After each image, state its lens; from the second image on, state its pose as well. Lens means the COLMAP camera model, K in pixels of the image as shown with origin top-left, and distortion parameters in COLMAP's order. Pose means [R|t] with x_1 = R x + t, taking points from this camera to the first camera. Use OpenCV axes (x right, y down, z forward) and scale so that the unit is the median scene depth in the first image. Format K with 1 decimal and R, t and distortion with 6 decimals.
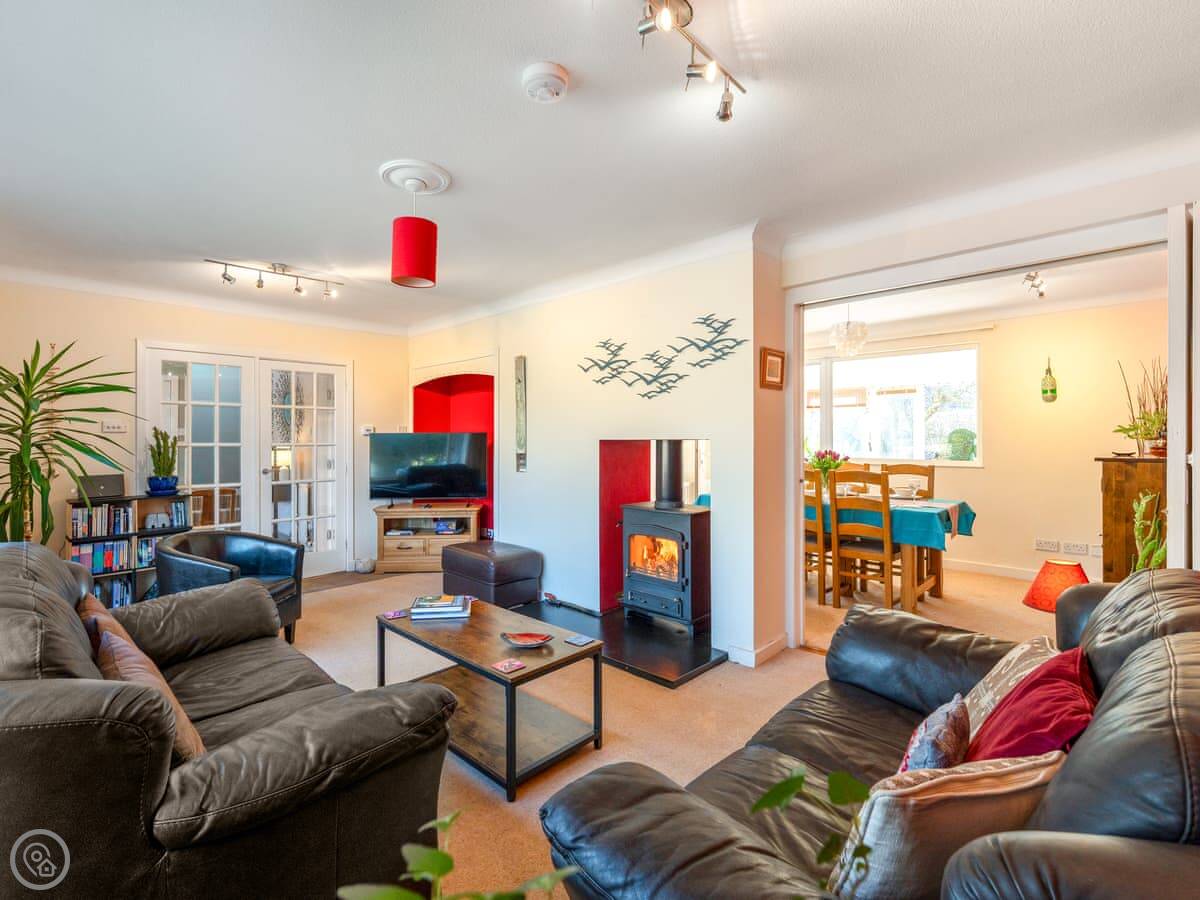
lens RADIAL K [[572.0, 0, 596.1], [0, 572.0, 437.8], [0, 0, 1]] dist [0.005077, 0.000747]
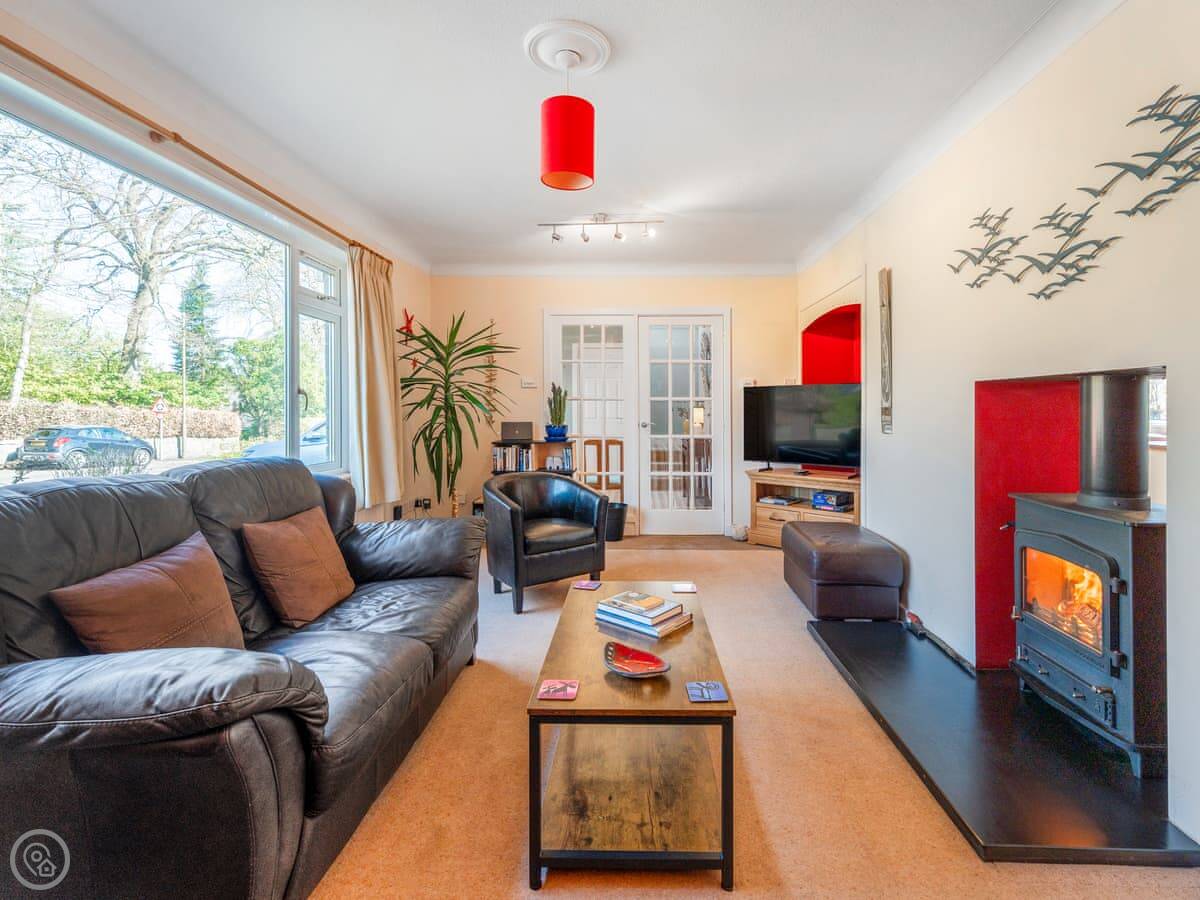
lens RADIAL K [[591.4, 0, 628.4], [0, 591.4, 410.8], [0, 0, 1]] dist [-0.002272, 0.000195]
pose [[0.665303, 0.004576, -0.746559, 0.235856], [-0.000040, 0.999981, 0.006094, 0.031929], [0.746574, -0.004024, 0.665291, 0.323383]]
